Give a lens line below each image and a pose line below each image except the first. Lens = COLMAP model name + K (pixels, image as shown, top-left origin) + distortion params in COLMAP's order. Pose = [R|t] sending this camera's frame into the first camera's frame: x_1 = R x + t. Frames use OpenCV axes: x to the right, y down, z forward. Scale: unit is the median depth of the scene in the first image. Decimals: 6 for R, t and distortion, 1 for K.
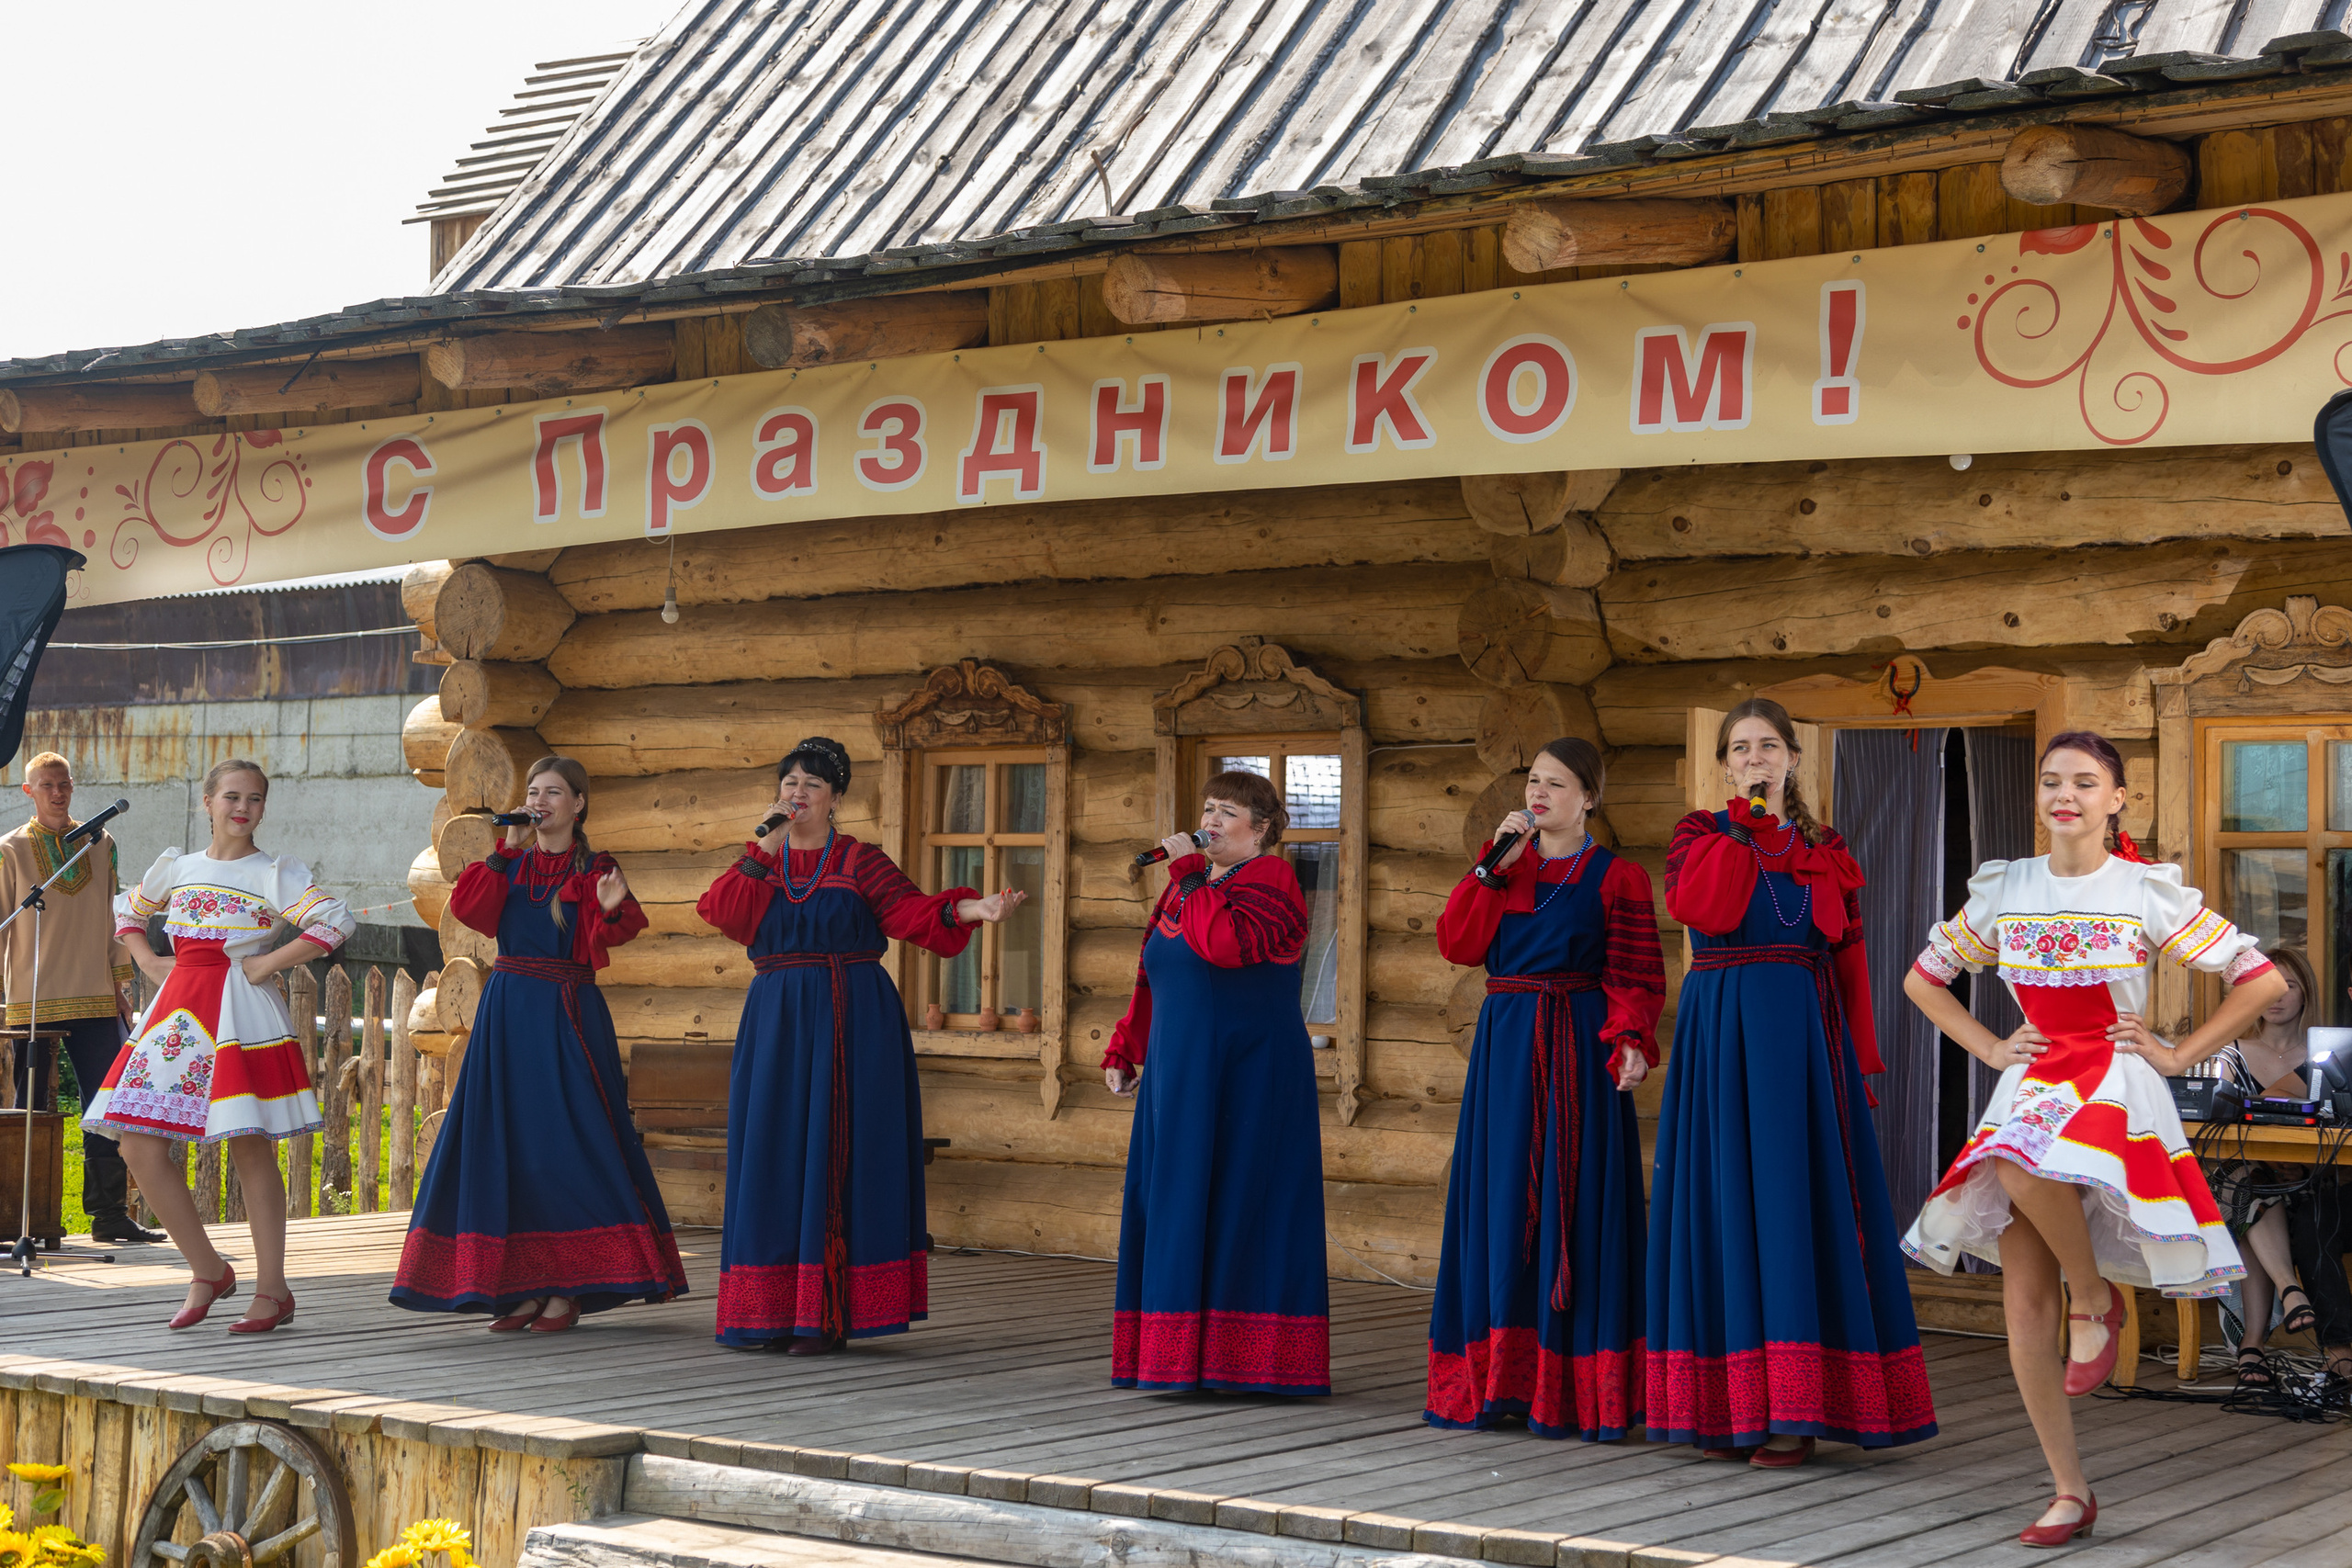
lens RADIAL K [[3406.9, 0, 1176.0], [0, 3406.9, 784.0], [0, 0, 1]] dist [0.053095, -0.091028]
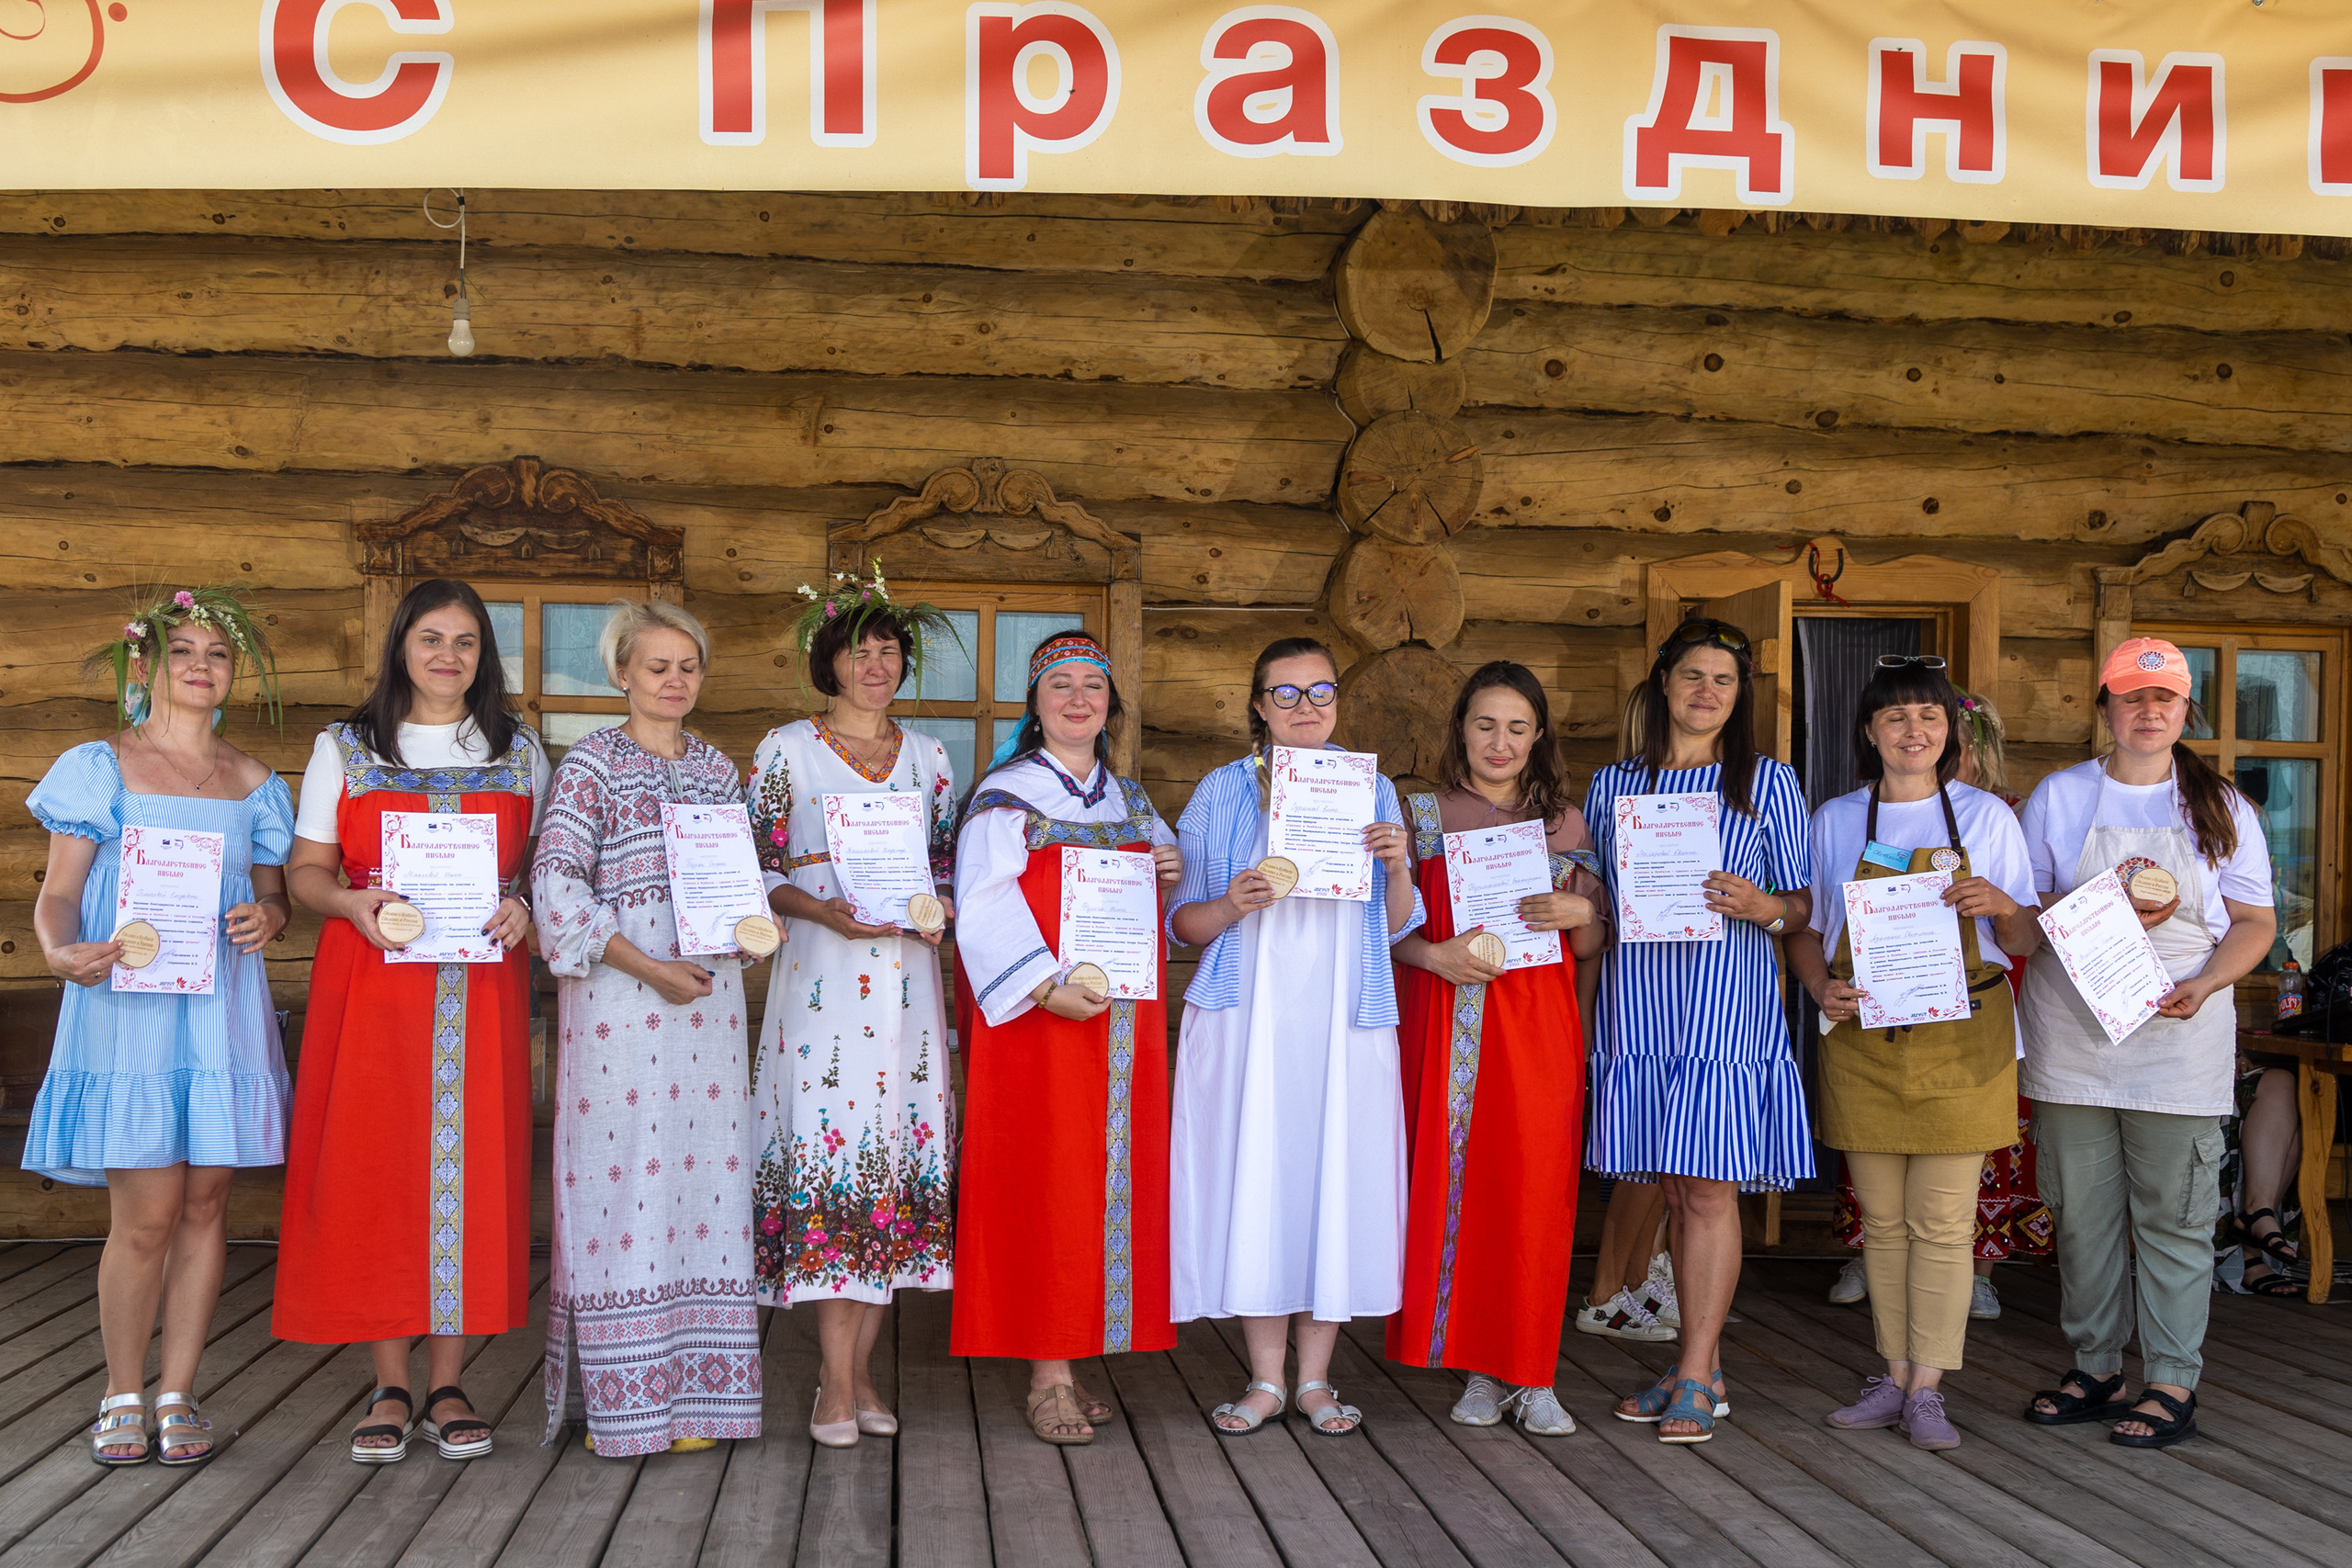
lens RADIAL K [[2700.0, 0, 1115.4], [0, 2700.0, 912.8], [0, 0, 1]] dist [0.003910, 0.005613]
pose [[0.779975, -0.018271, 0.625543, -0.378020], [-0.035967, 0.996613, 0.073956, 0.015865], [-0.624776, -0.080183, 0.776676, 0.524404]]
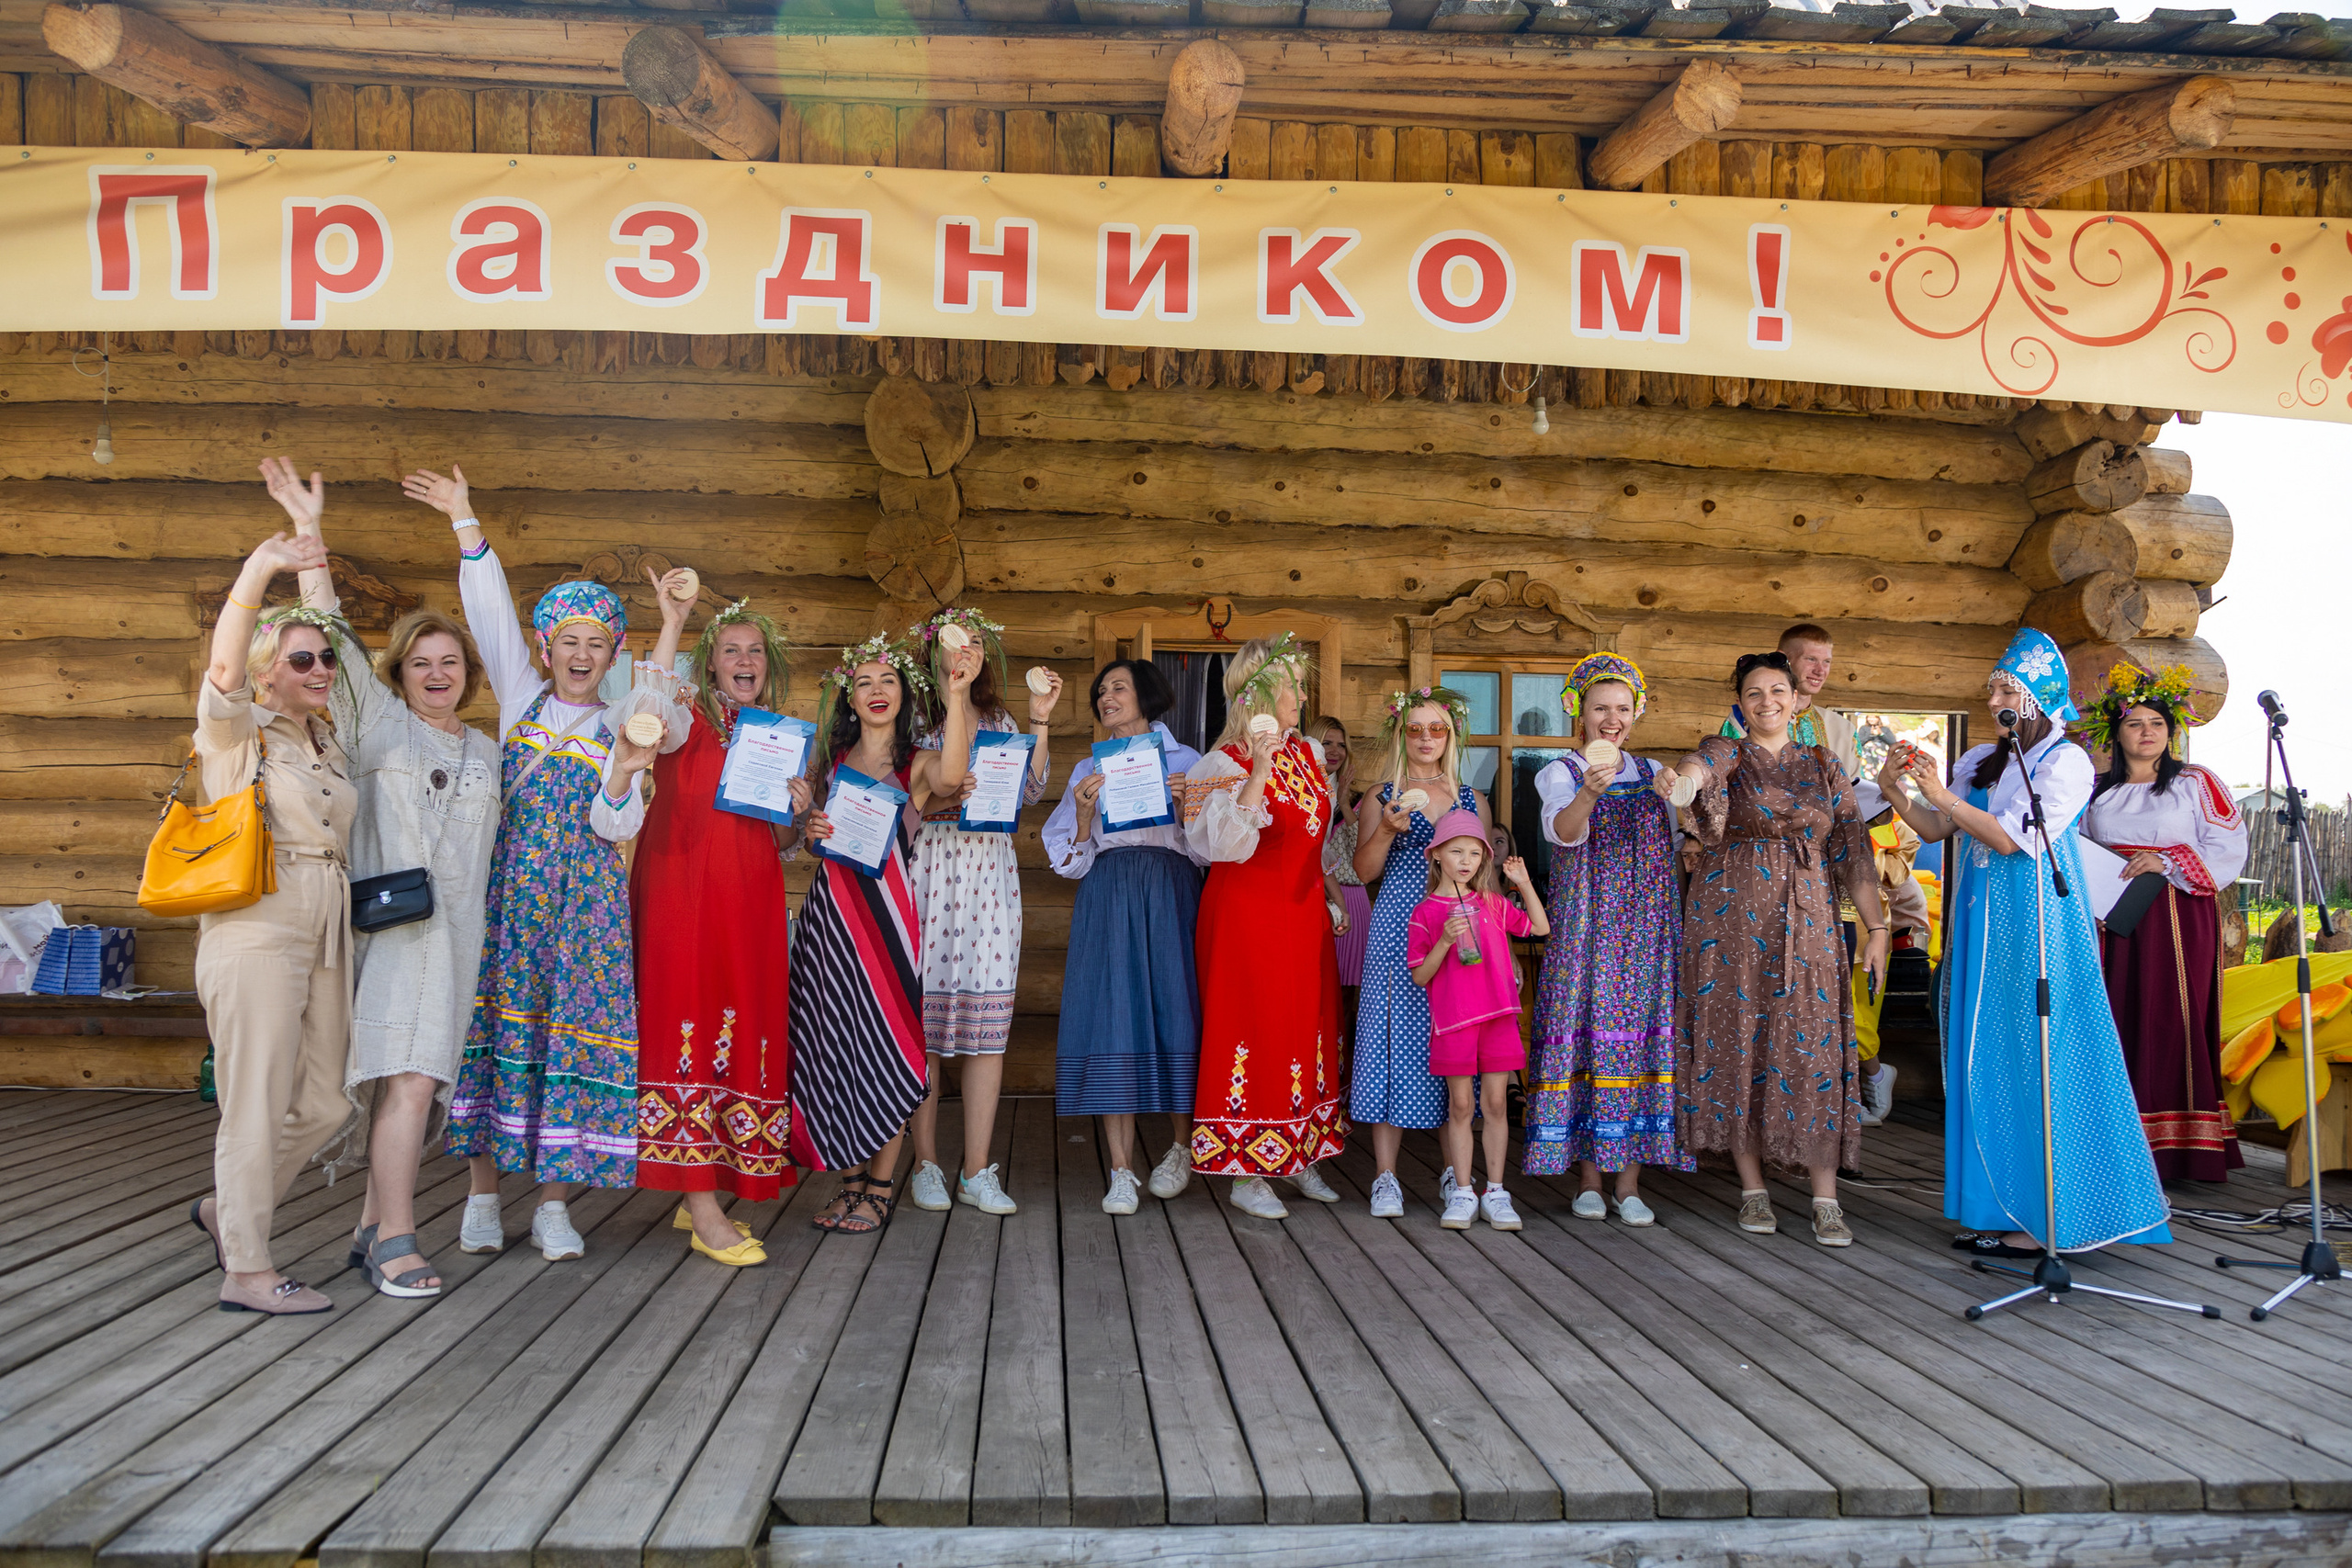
lens RADIAL K [[1750.9, 0, 1176.0], [0, 1750.9, 784.0], [0, 0, 1]] dist [-0.022896, 0.014153]
pose [[0.784810, 0.012790, 0.619605, -0.214107], [-0.030906, 0.999351, 0.018518, 0.022515], [-0.618966, -0.033682, 0.784695, 0.452383]]
